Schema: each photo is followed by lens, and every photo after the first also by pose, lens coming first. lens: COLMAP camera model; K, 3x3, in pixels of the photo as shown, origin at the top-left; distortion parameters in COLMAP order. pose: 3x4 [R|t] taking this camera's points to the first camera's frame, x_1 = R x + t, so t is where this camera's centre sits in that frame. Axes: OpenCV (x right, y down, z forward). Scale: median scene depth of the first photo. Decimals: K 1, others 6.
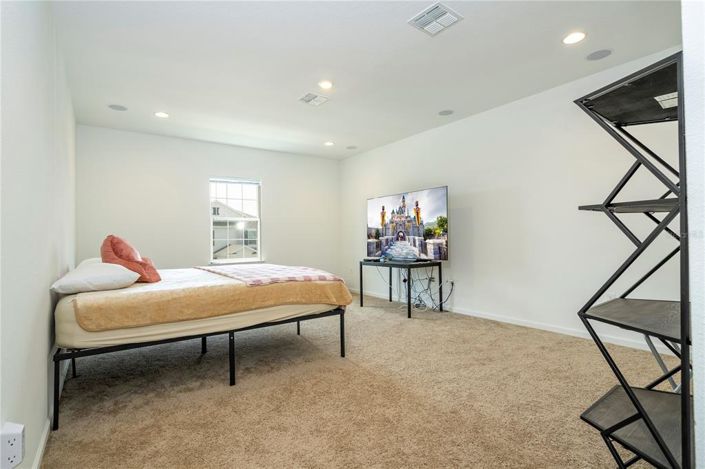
lens RADIAL K [[368.8, 0, 352.9], [0, 368.8, 235.7], [0, 0, 1]] dist [0.002241, 0.000404]
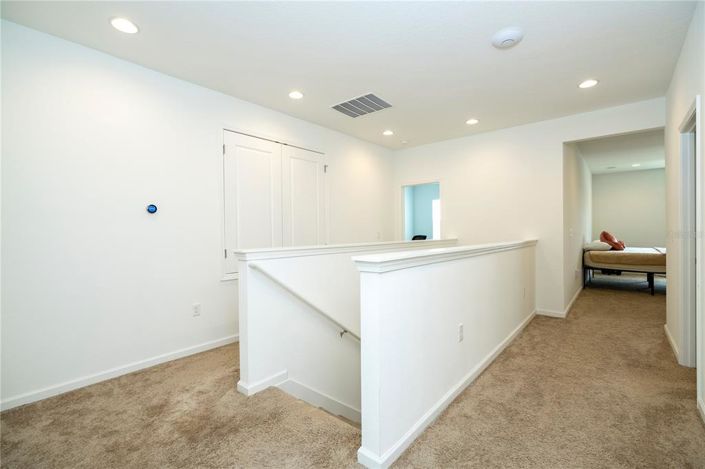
lens RADIAL K [[323.2, 0, 353.0], [0, 323.2, 231.5], [0, 0, 1]] dist [-0.003992, -0.000004]
pose [[0.275112, 0.019275, -0.961219, 1.282394], [0.022664, 0.999391, 0.026527, -0.124146], [0.961145, -0.029083, 0.274508, -1.626889]]
